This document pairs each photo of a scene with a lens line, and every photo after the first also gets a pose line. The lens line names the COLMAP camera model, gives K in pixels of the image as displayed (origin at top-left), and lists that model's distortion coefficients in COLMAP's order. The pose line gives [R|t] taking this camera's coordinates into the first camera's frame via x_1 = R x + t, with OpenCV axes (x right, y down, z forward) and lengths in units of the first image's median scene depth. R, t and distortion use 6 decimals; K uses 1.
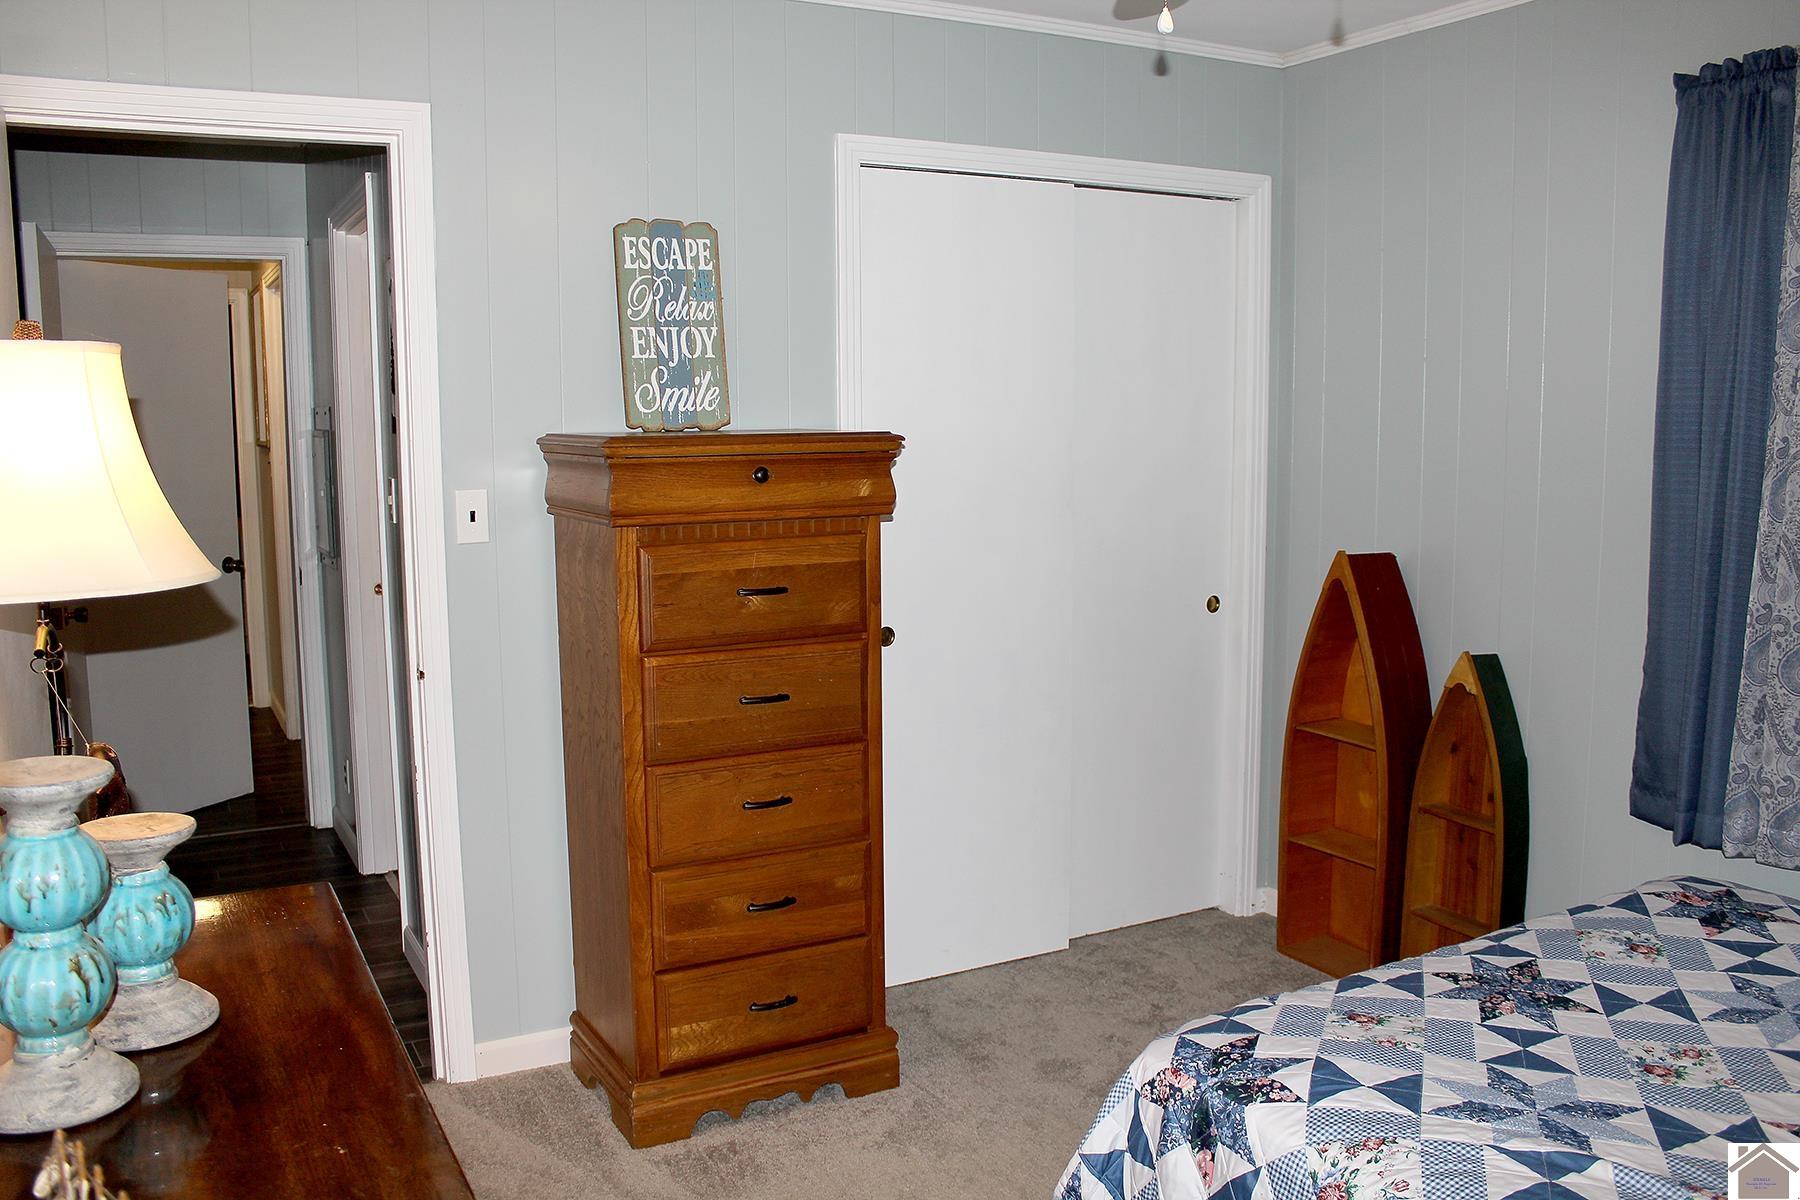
lens RADIAL K [[1487.3, 0, 900.0], [0, 1487.3, 600.0], [0, 0, 1]] dist [-0.170763, 0.156550]
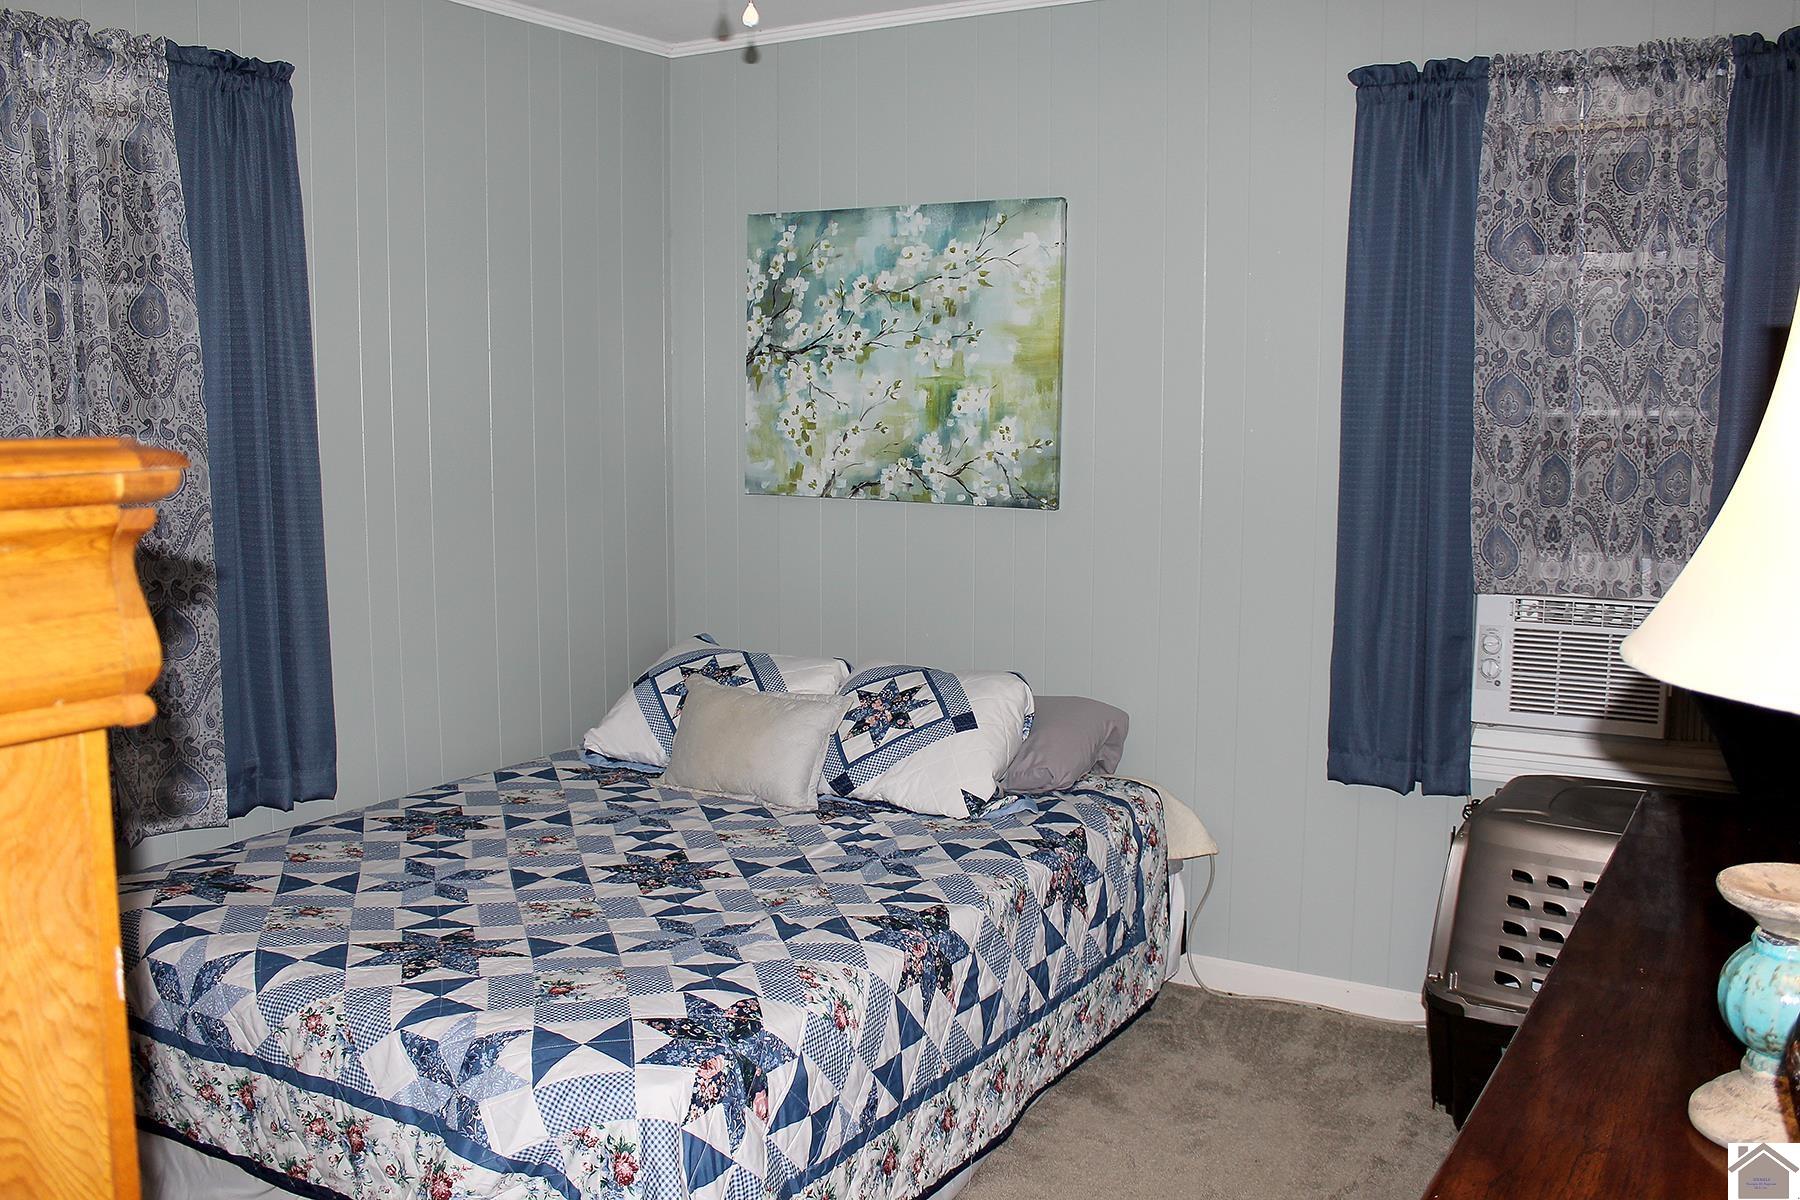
lens RADIAL K [[1593.8, 0, 900.0], [0, 1593.8, 600.0], [0, 0, 1]] dist [-0.189980, 0.218585]
pose [[-0.506418, -0.099880, 0.856484, -0.694302], [0.116929, 0.976140, 0.182971, -0.141340], [-0.854323, 0.192807, -0.482656, 1.273702]]
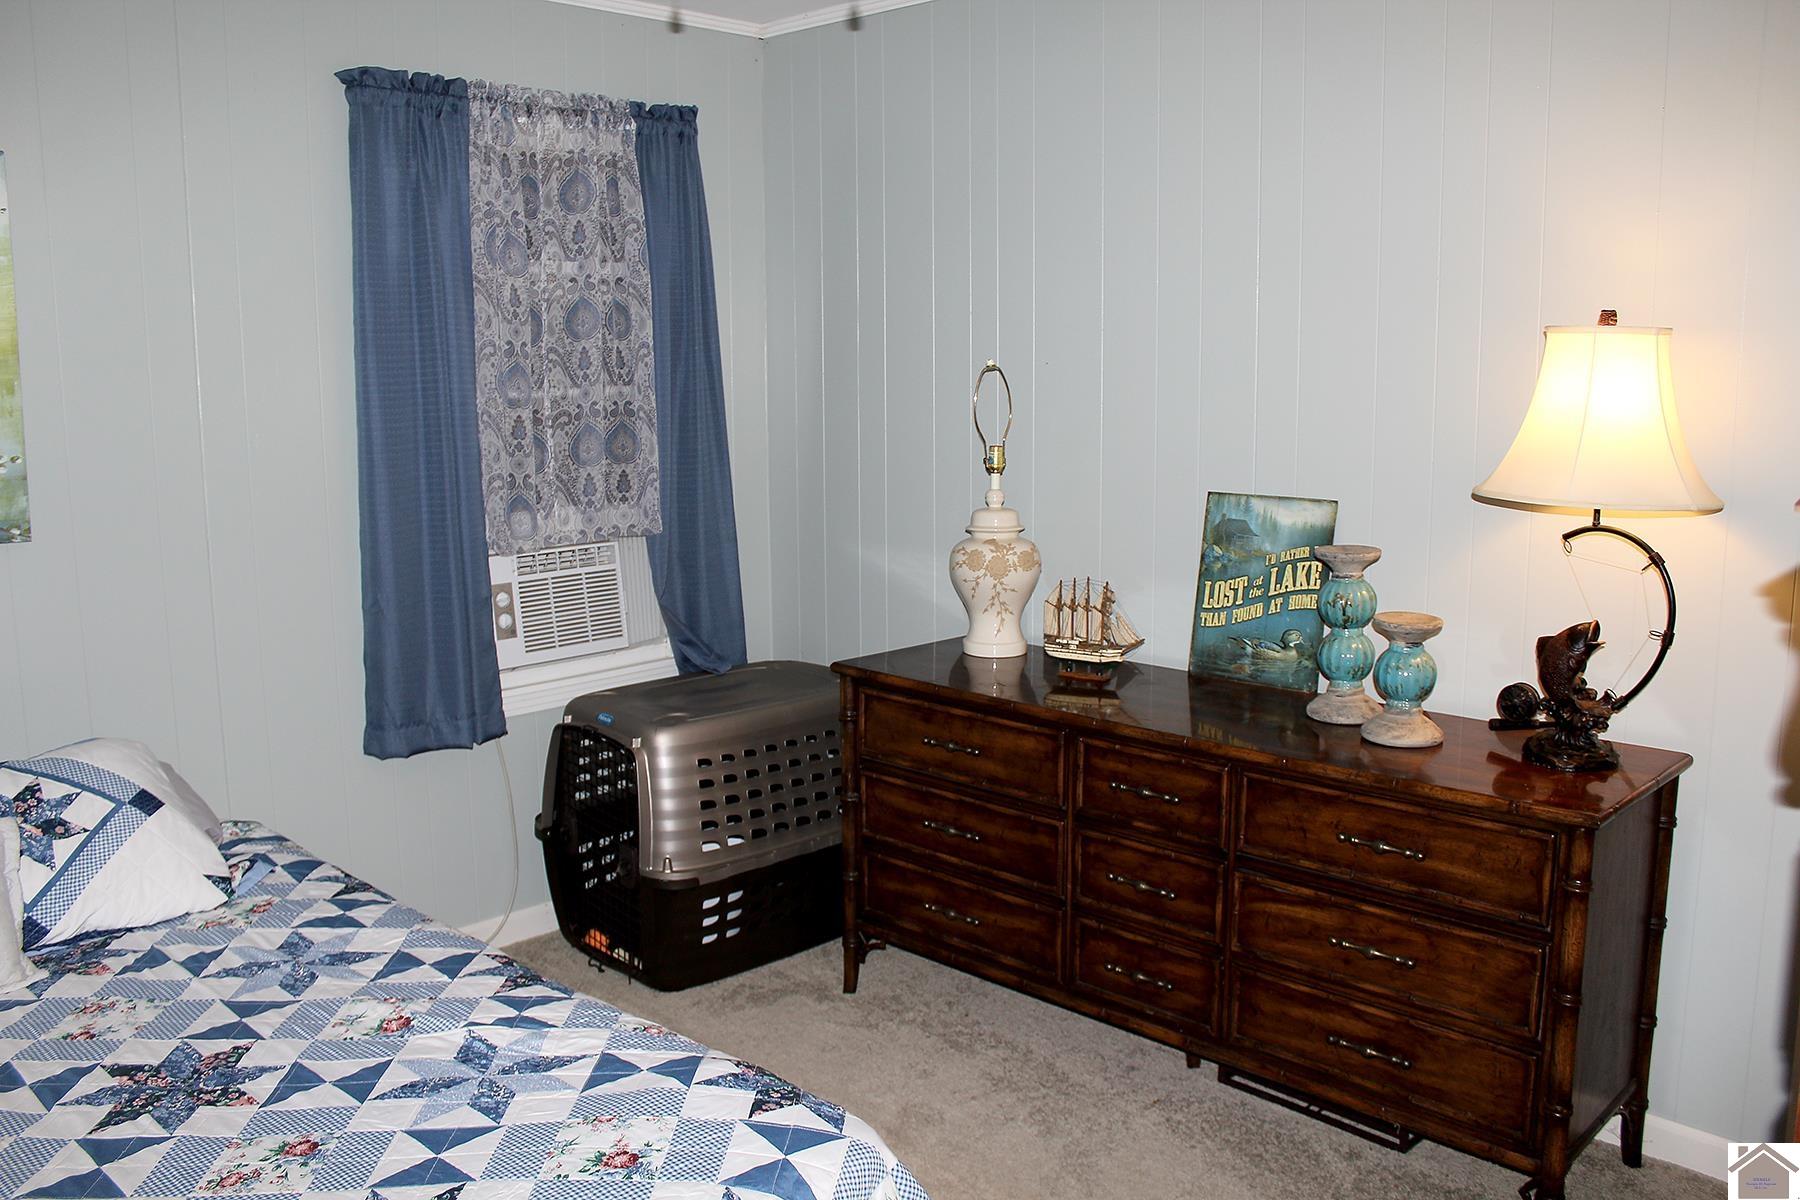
lens RADIAL K [[1487.3, 0, 900.0], [0, 1487.3, 600.0], [0, 0, 1]] dist [-0.170763, 0.156550]
pose [[-0.955918, 0.064029, -0.286567, 0.381264], [-0.021550, 0.958006, 0.285938, -0.232537], [0.292842, 0.279509, -0.914395, 1.688676]]
